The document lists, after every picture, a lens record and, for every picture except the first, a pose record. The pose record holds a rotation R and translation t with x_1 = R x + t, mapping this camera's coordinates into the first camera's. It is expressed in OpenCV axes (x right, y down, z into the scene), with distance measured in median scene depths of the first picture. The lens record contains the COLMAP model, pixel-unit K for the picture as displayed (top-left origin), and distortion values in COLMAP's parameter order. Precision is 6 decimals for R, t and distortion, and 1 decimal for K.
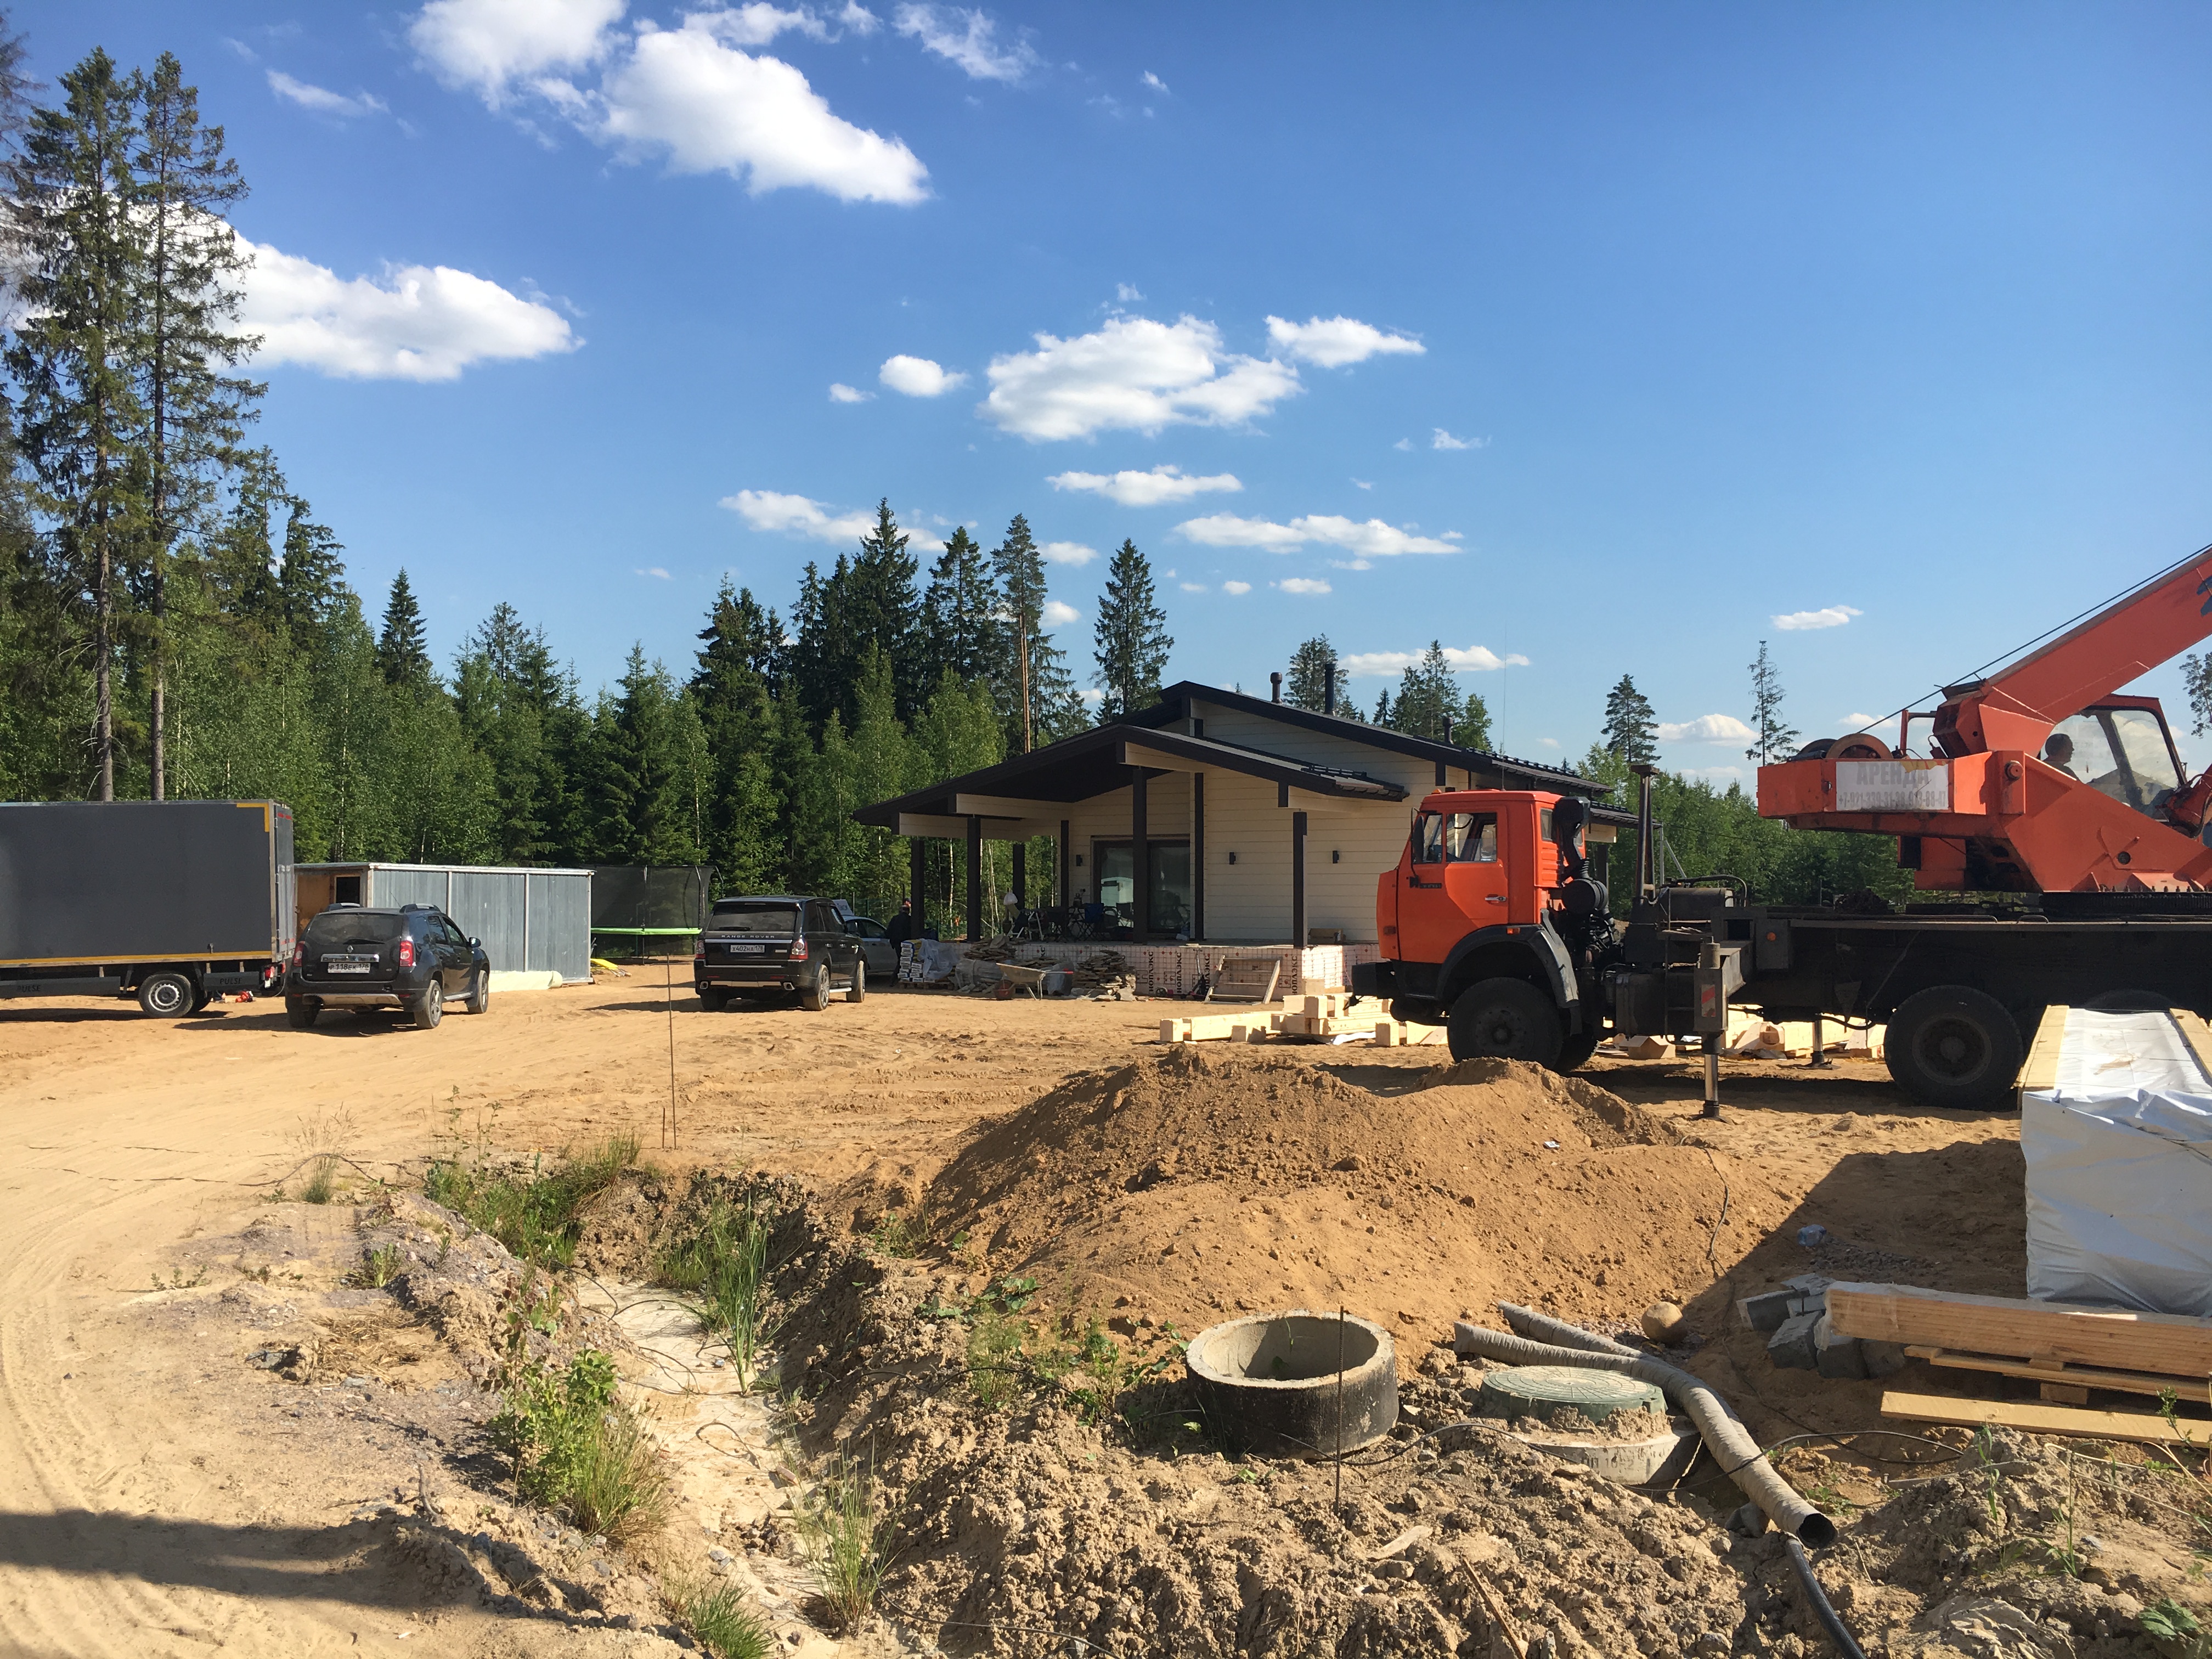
lens RADIAL K [[1827.3, 0, 1045.4], [0, 1827.3, 823.5], [0, 0, 1]] dist [0.031737, -0.008830]
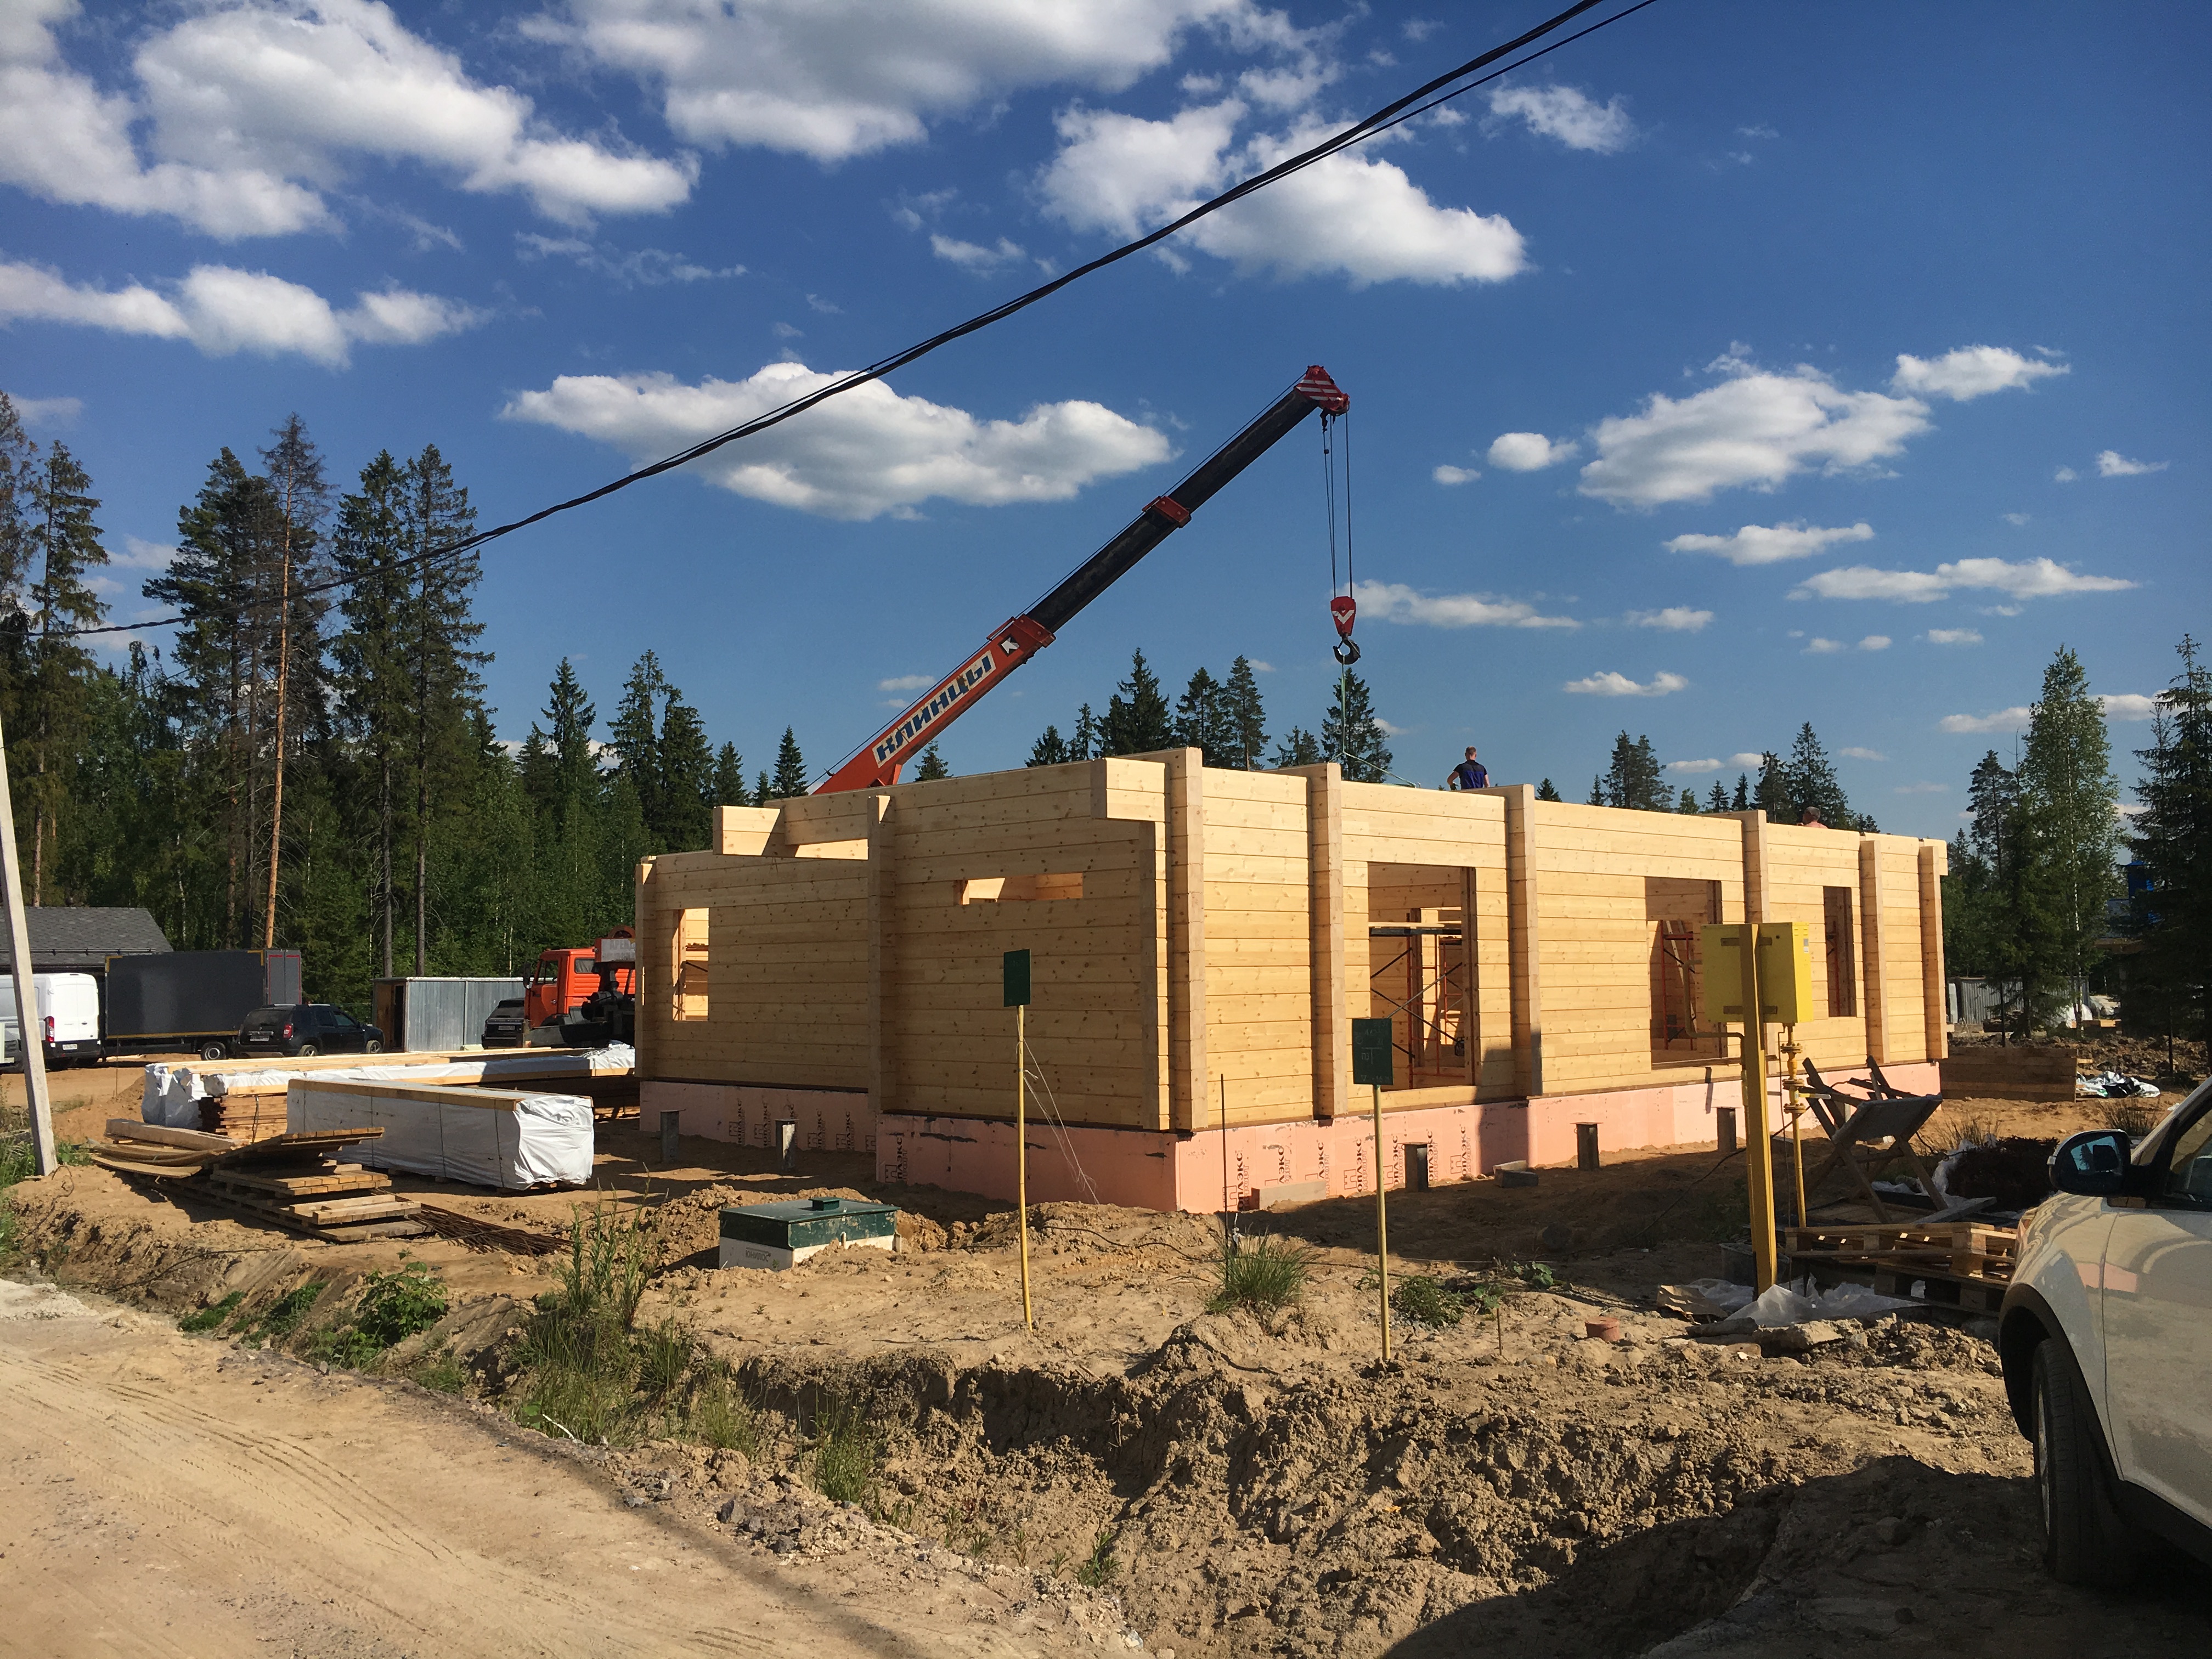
lens RADIAL K [[1827.3, 0, 1084.9], [0, 1827.3, 806.1], [0, 0, 1]] dist [0.031737, -0.008830]
pose [[0.951881, -0.040526, -0.303777, 0.227823], [0.023335, 0.997925, -0.060011, -0.005674], [0.305578, 0.050035, 0.950851, -0.124808]]
